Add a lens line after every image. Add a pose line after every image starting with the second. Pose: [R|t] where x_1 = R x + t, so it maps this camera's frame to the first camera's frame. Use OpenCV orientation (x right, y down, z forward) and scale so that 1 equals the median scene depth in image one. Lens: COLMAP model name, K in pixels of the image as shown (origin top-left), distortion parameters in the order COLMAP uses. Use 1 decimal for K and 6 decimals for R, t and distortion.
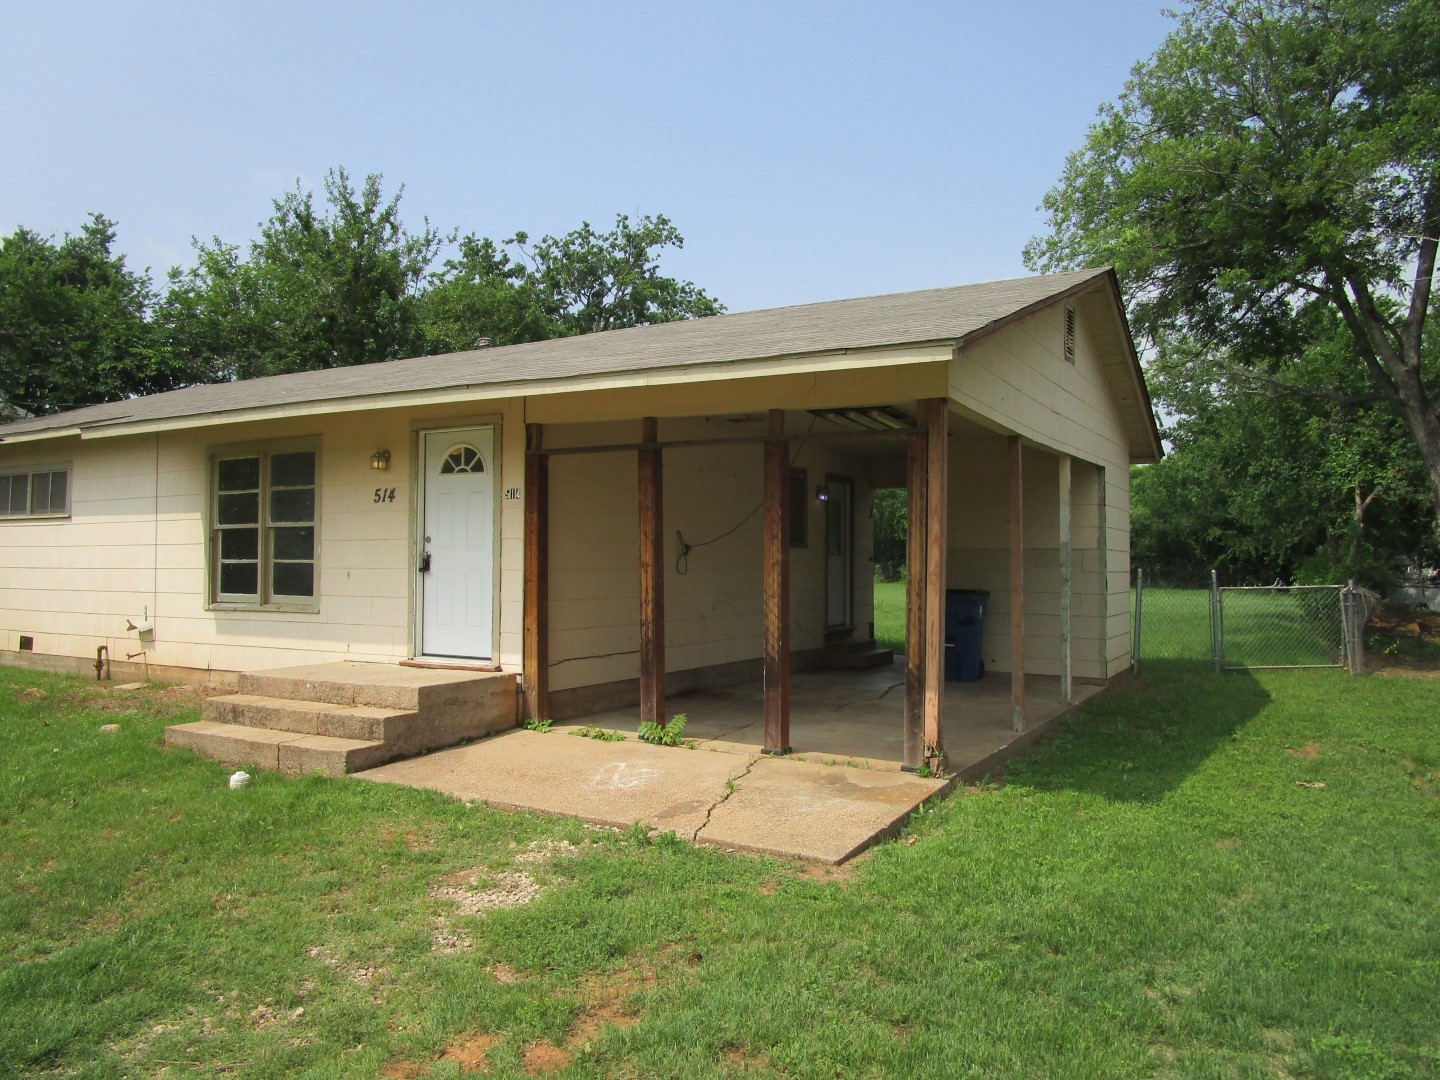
lens RADIAL K [[1017.1, 0, 724.5], [0, 1017.1, 545.1], [0, 0, 1]] dist [-0.034090, 0.012195]
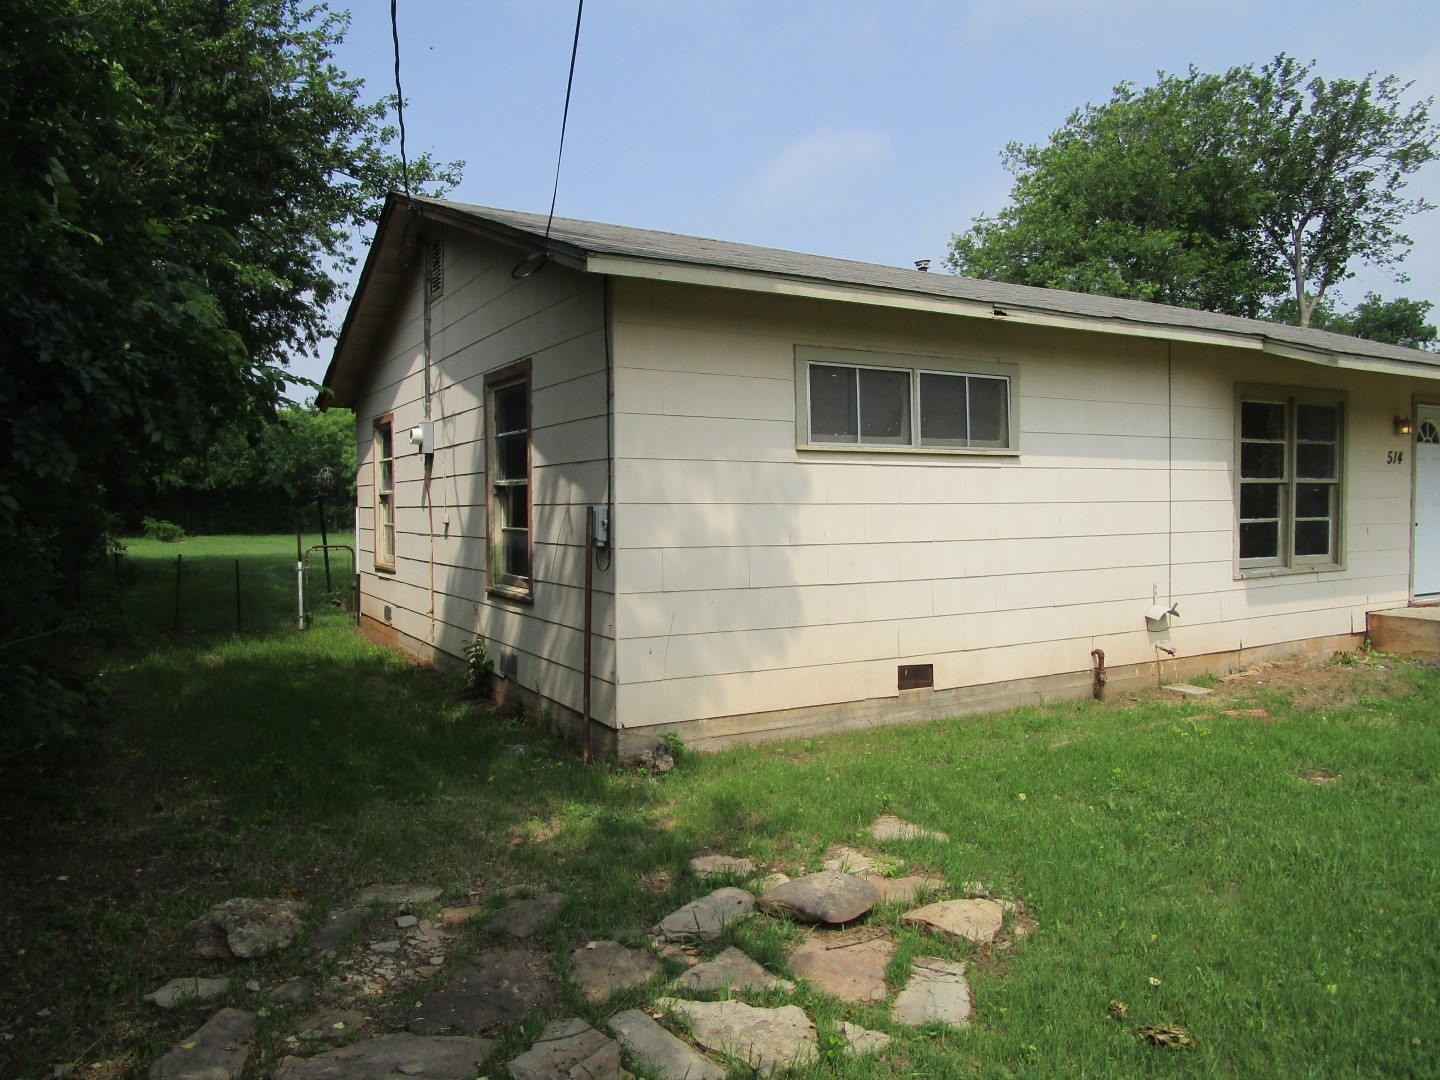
lens RADIAL K [[1017.1, 0, 728.1], [0, 1017.1, 547.7], [0, 0, 1]] dist [-0.034090, 0.012195]
pose [[0.498221, -0.042114, 0.866027, -1.464410], [-0.006809, 0.998599, 0.052478, -0.003249], [-0.867023, -0.032043, 0.497236, 0.961039]]
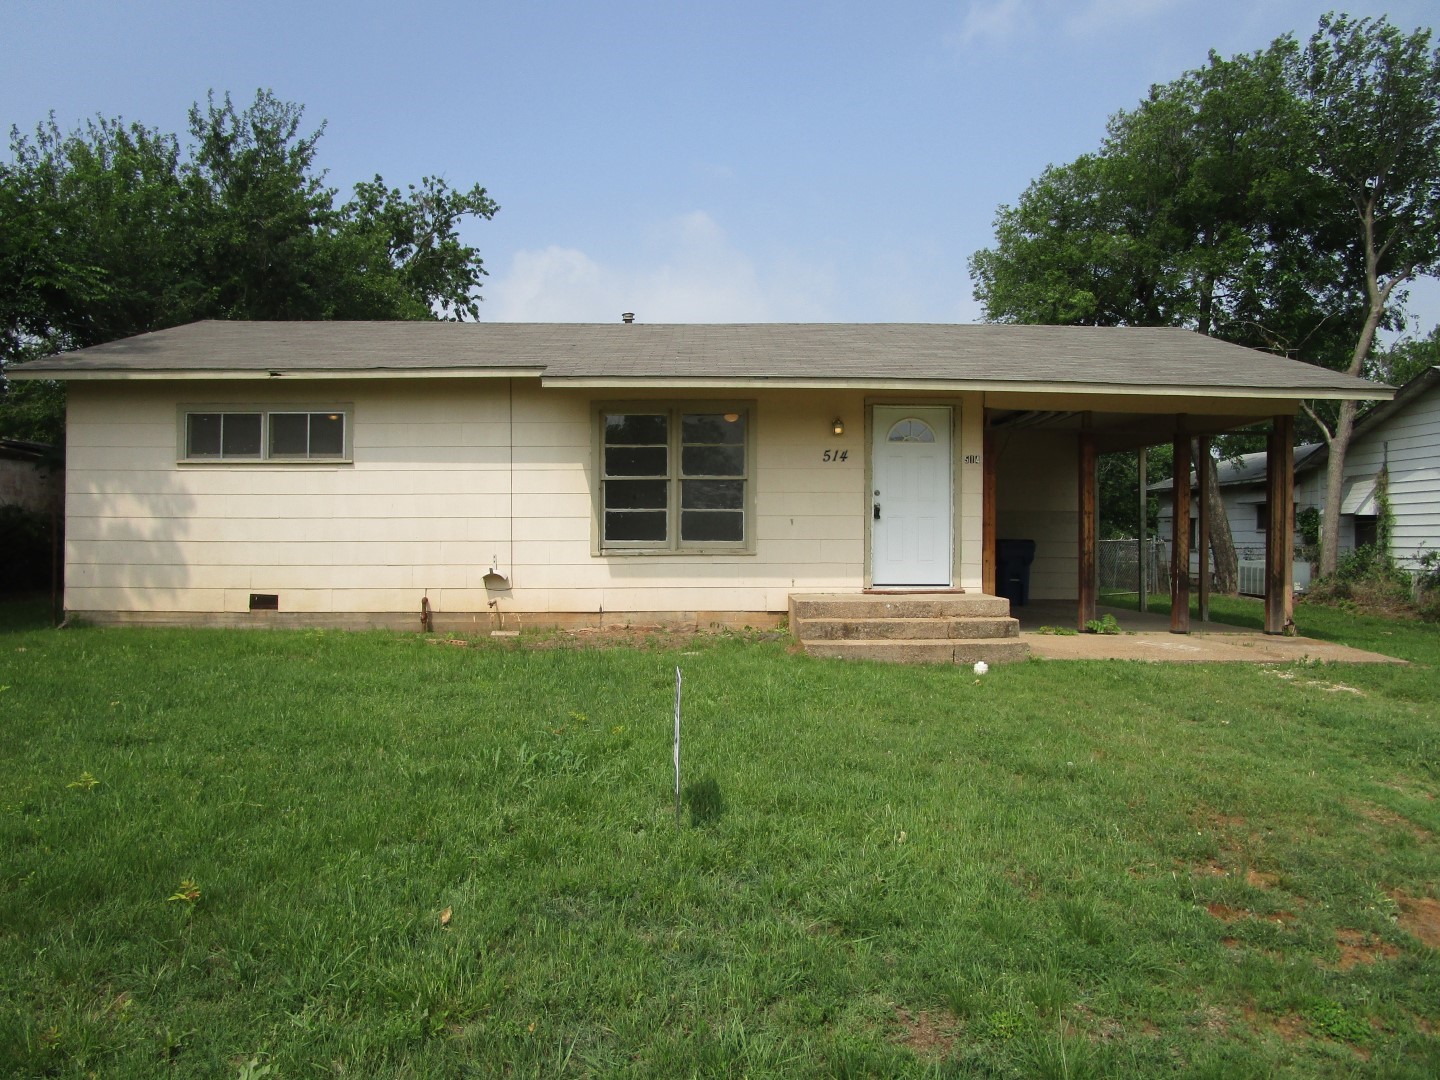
lens RADIAL K [[1017.1, 0, 719.6], [0, 1017.1, 538.9], [0, 0, 1]] dist [-0.034090, 0.012195]
pose [[0.861675, 0.000690, 0.507460, -0.952389], [-0.007587, 0.999905, 0.011523, 0.033336], [-0.507404, -0.013780, 0.861598, 0.016406]]
